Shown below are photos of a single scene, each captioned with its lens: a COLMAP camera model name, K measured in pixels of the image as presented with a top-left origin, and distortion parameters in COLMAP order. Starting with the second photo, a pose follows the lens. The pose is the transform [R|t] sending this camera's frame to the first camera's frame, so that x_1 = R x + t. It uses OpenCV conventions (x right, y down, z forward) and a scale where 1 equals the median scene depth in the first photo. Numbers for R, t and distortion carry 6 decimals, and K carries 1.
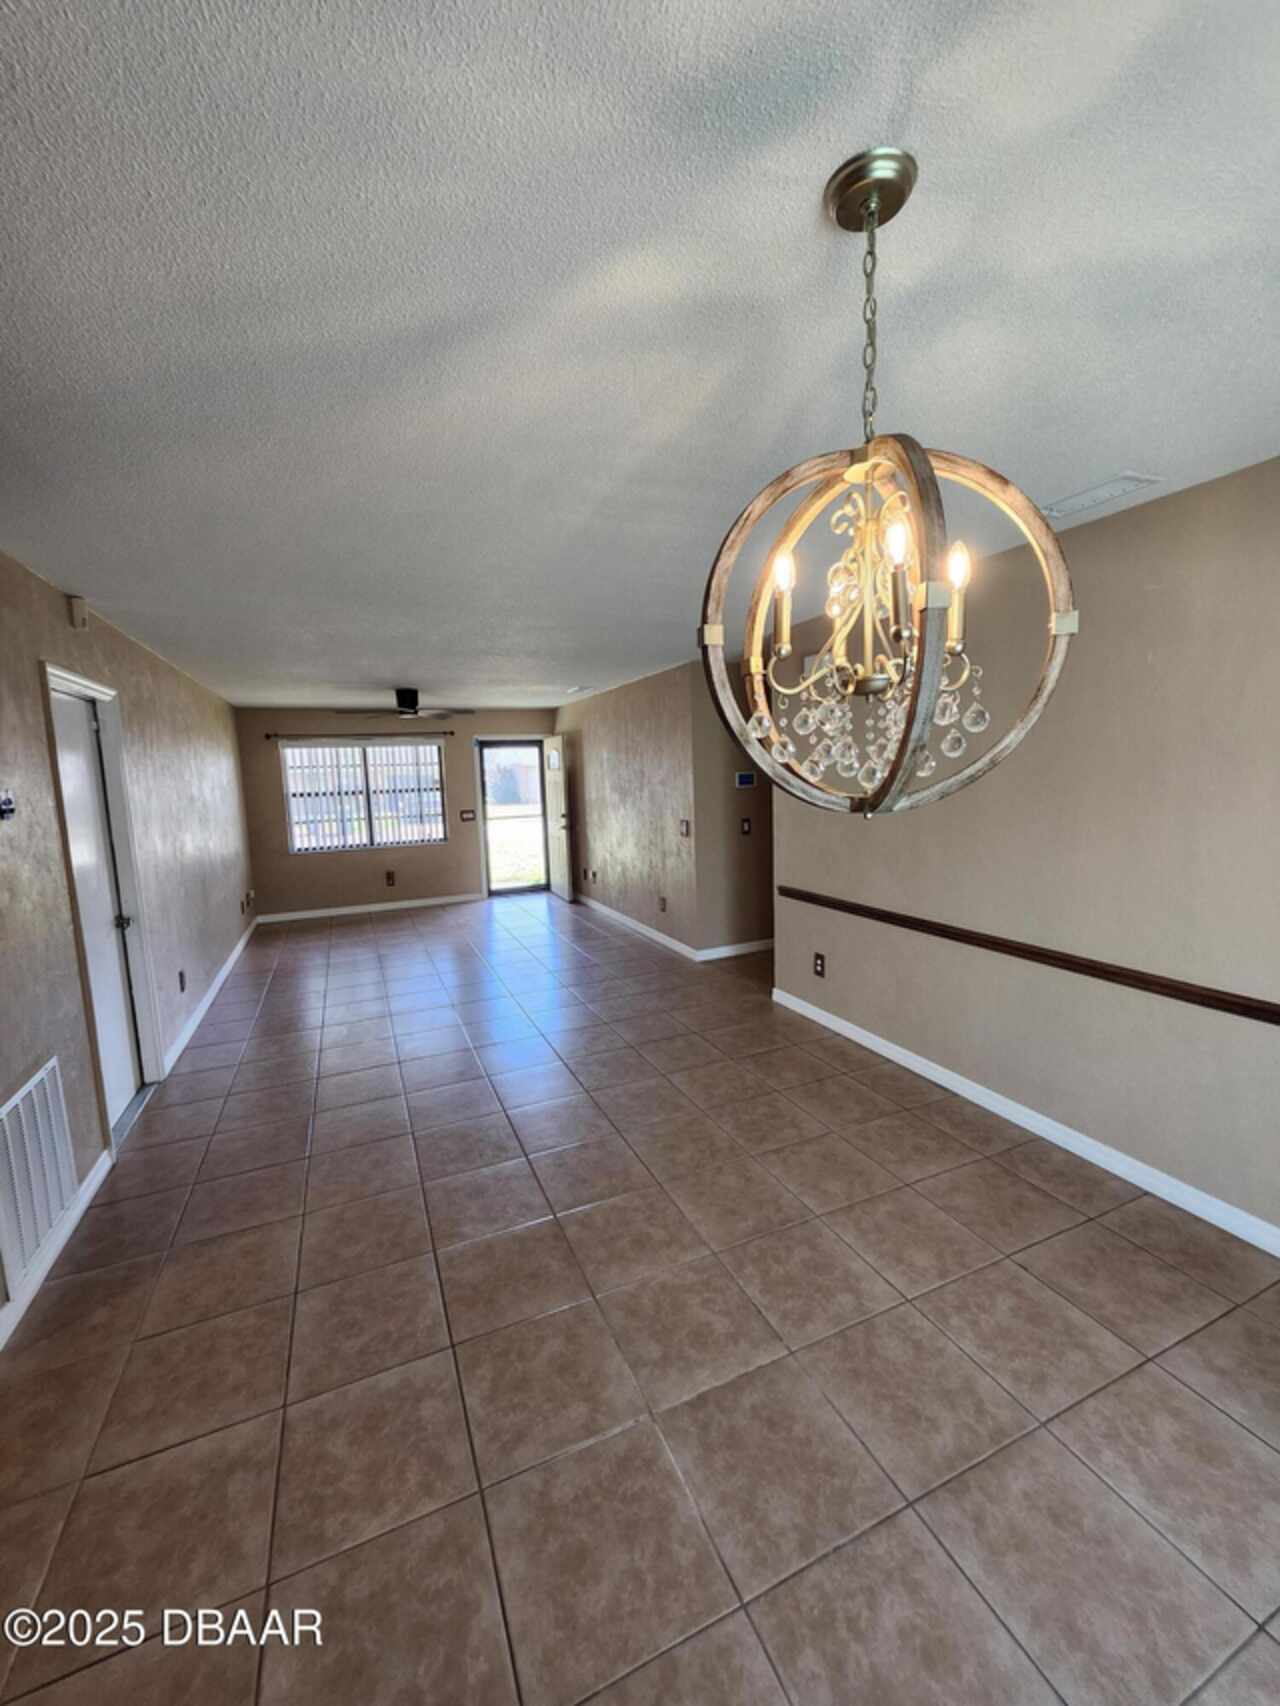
lens RADIAL K [[673.6, 0, 643.1], [0, 673.6, 855.1], [0, 0, 1]] dist [-0.001570, 0.000163]
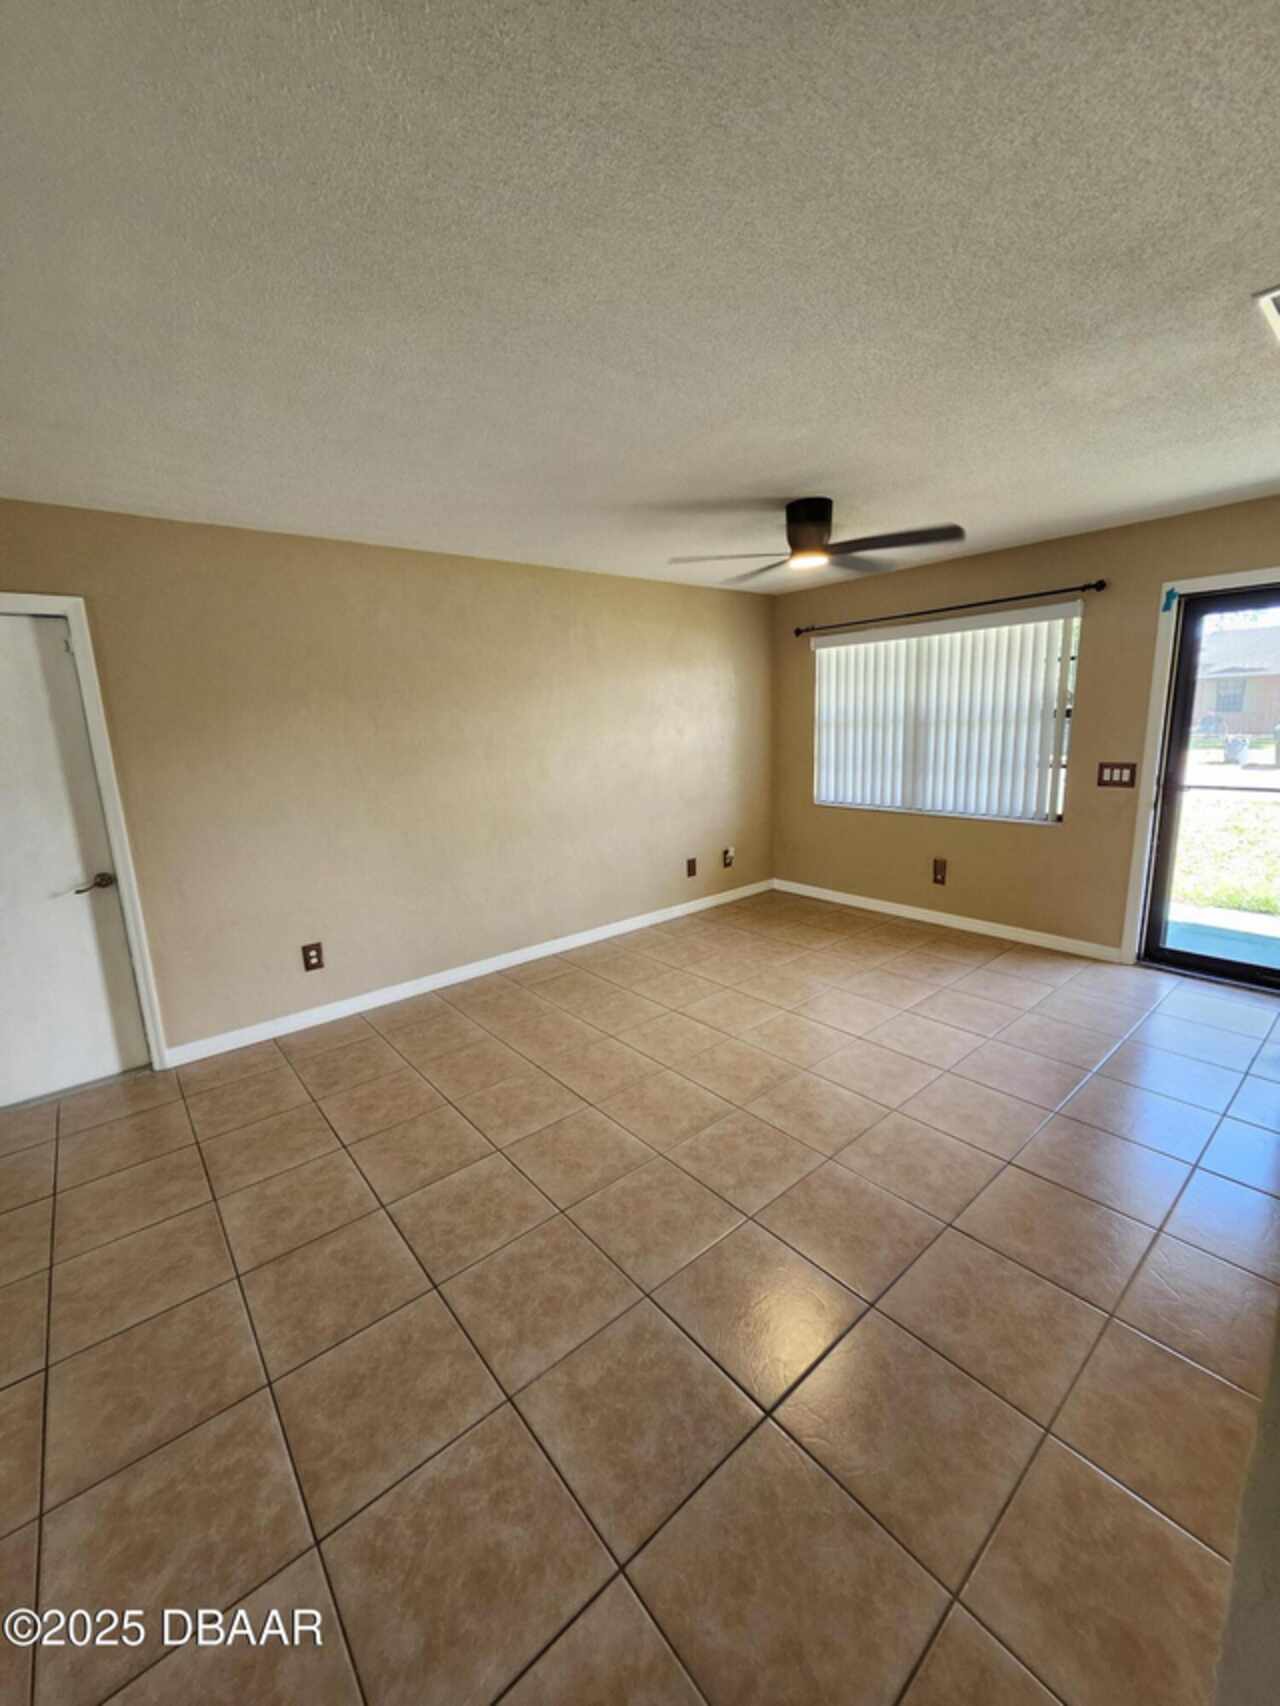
lens RADIAL K [[673.6, 0, 641.7], [0, 673.6, 856.2], [0, 0, 1]] dist [-0.001570, 0.000163]
pose [[0.289455, 0.216697, -0.932340, 0.080724], [-0.091947, 0.975827, 0.198259, -0.067555], [0.952765, 0.028339, 0.302383, 0.583042]]
